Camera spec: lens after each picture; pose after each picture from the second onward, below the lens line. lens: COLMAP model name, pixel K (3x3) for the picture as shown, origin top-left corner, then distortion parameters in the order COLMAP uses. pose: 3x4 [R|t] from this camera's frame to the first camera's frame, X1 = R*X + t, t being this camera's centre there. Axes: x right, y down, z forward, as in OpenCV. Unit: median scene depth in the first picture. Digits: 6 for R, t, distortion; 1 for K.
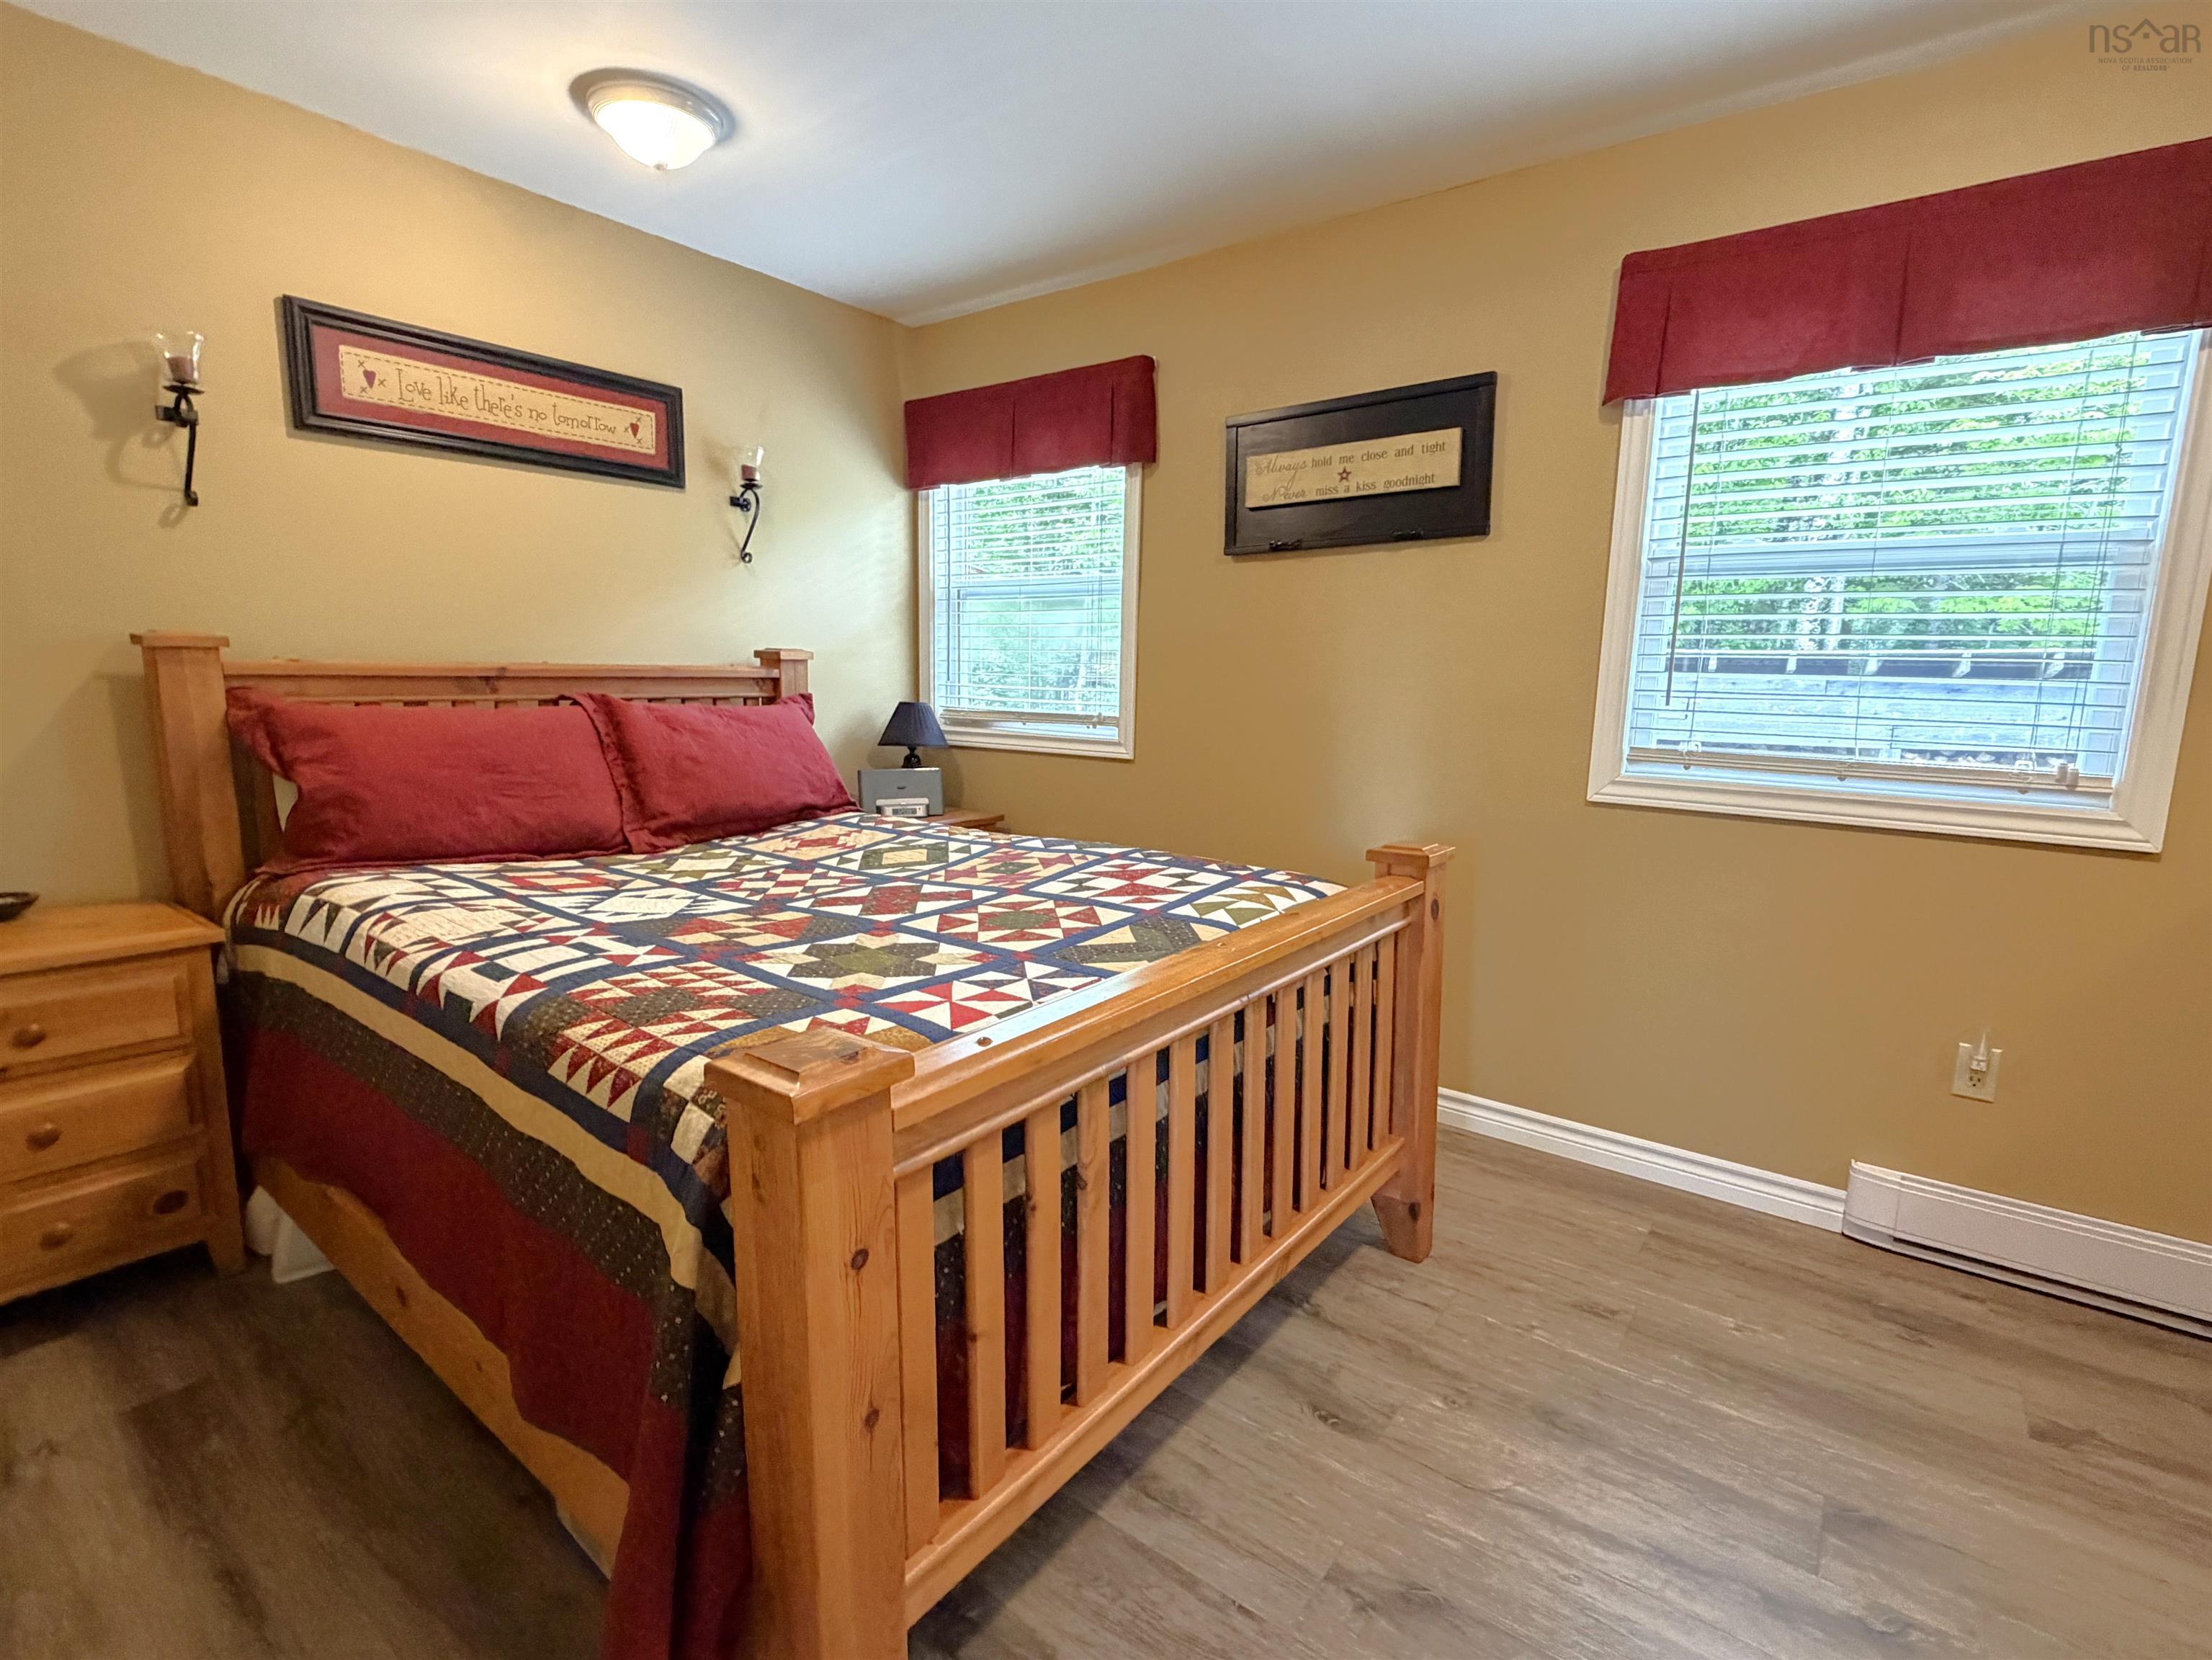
lens RADIAL K [[1027.7, 0, 1120.9], [0, 1027.7, 828.6], [0, 0, 1]] dist [0.001246, -0.001424]
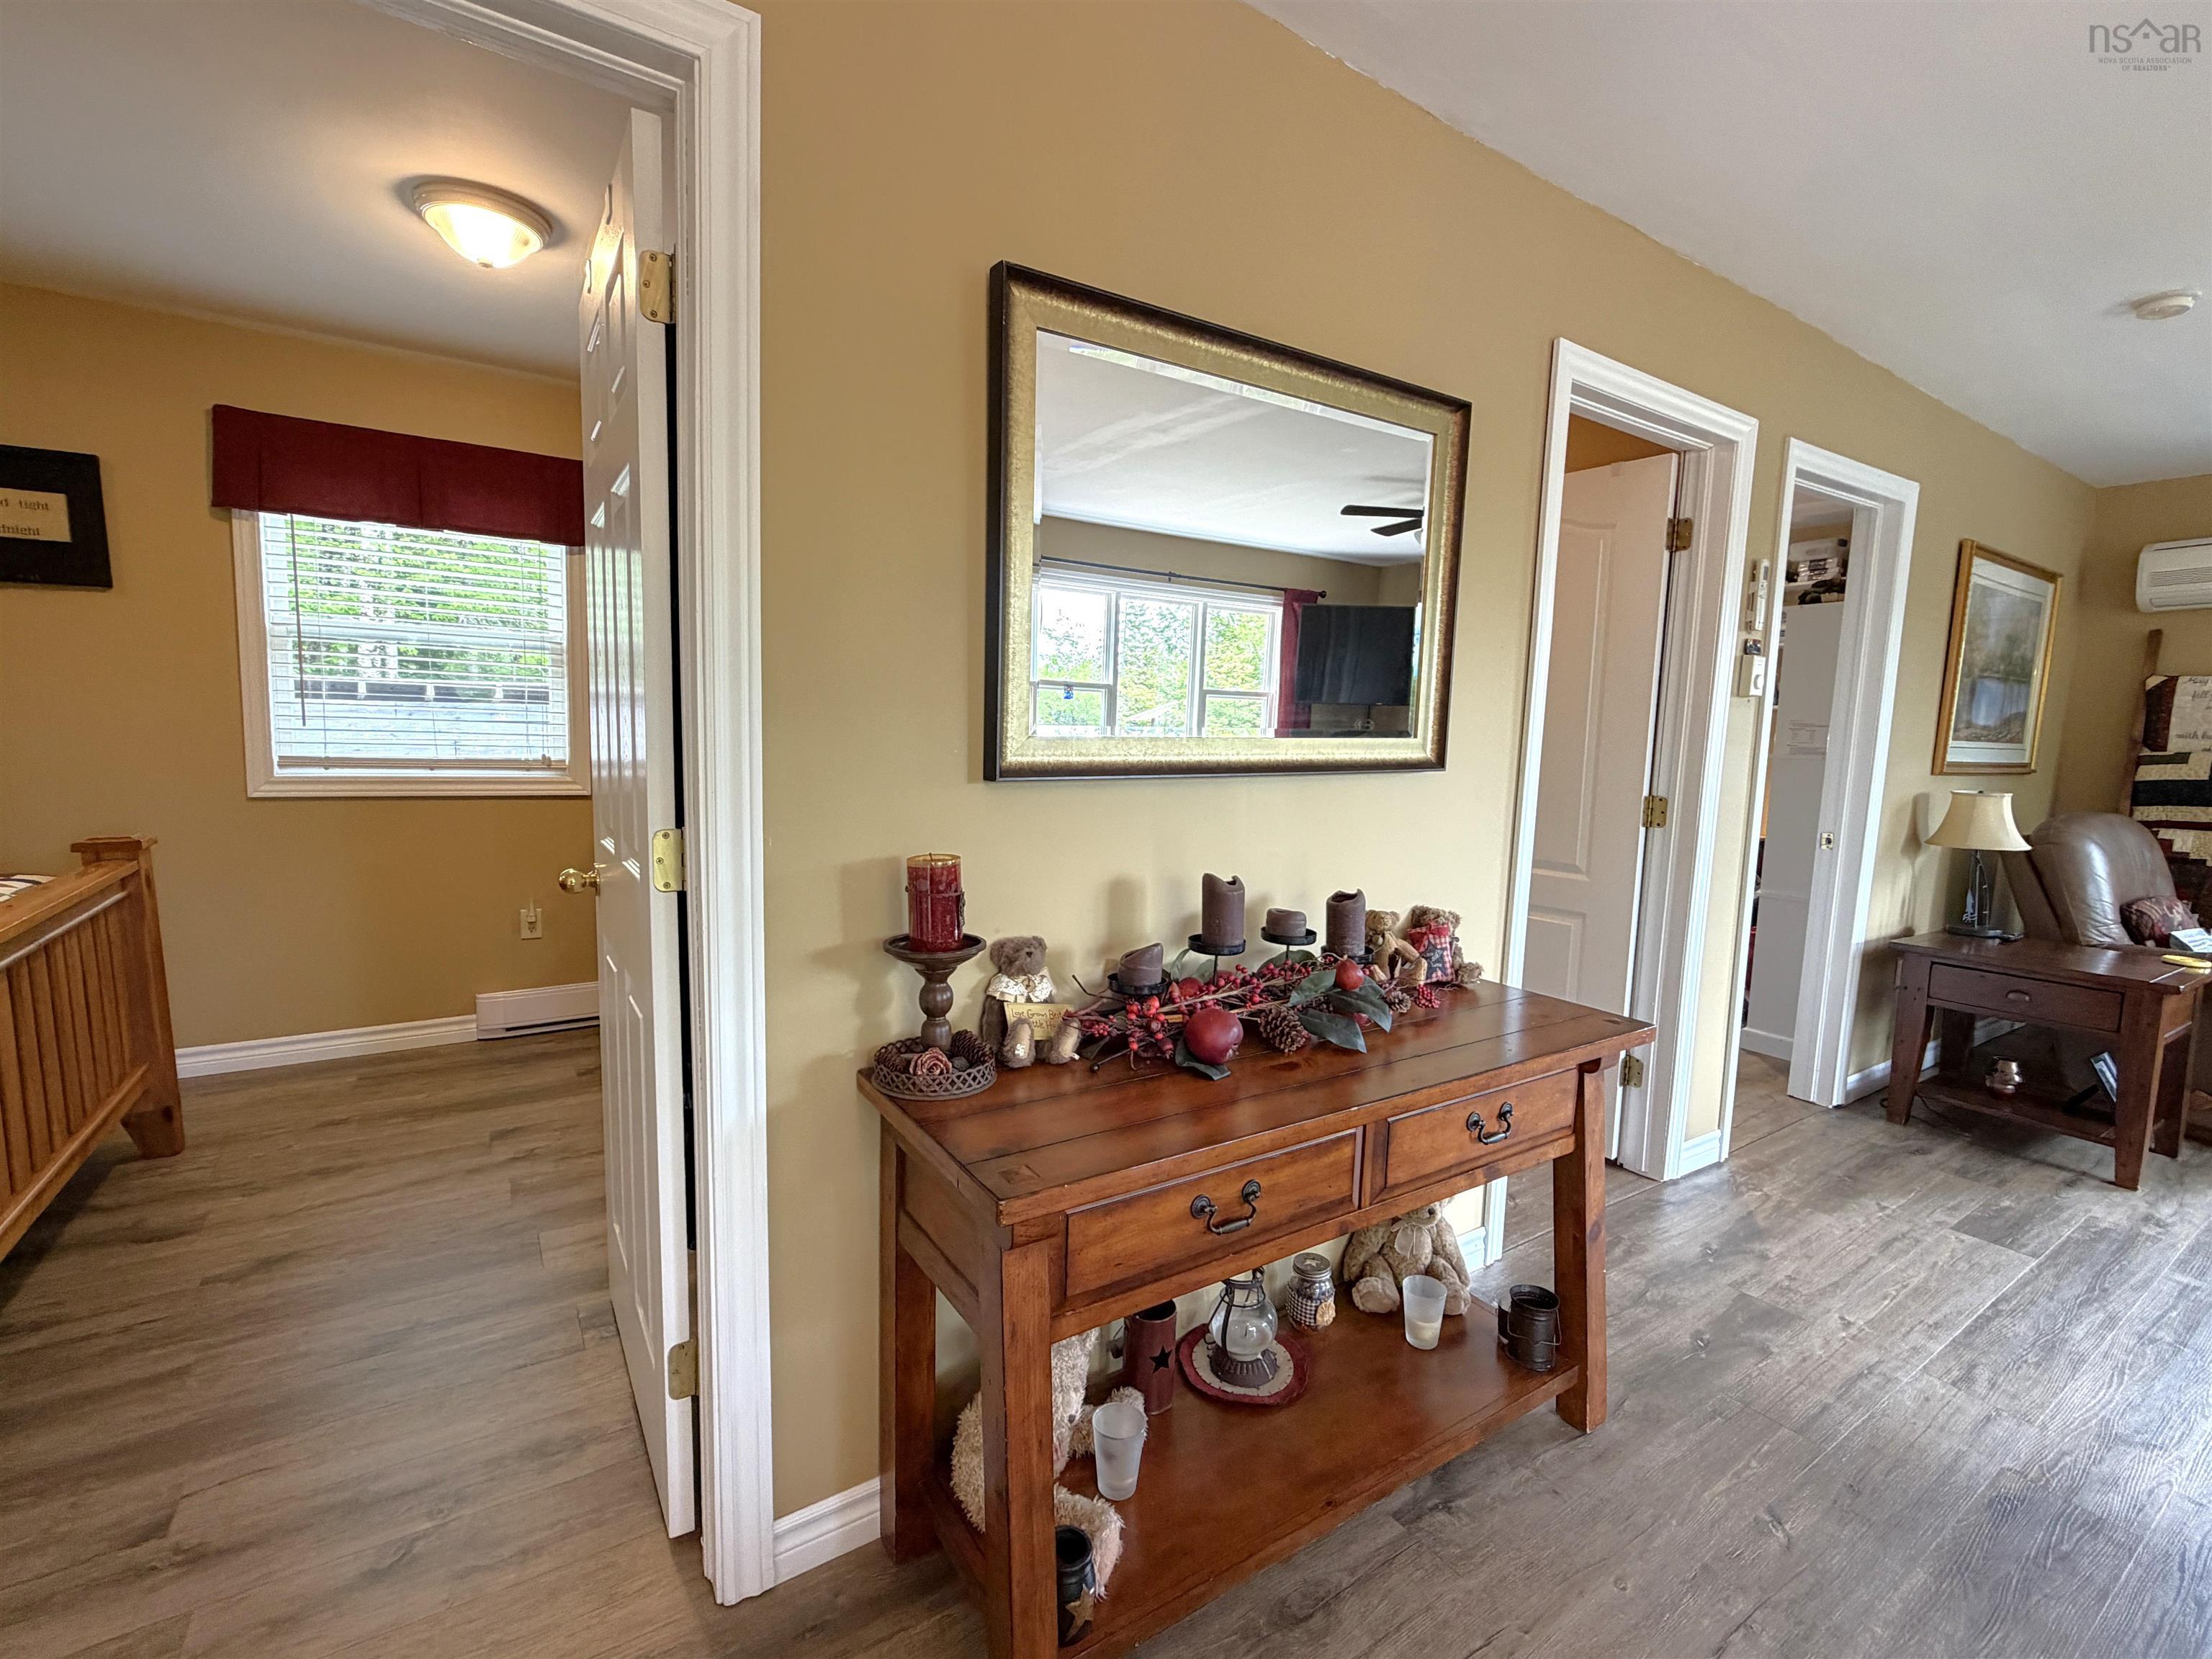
lens RADIAL K [[977.9, 0, 1100.5], [0, 977.9, 830.2], [0, 0, 1]] dist [-0.001021, 0.000334]
pose [[0.339823, -0.110421, 0.933985, -0.427747], [0.121532, 0.989913, 0.072815, 0.067783], [-0.932604, 0.088765, 0.349814, -0.565647]]
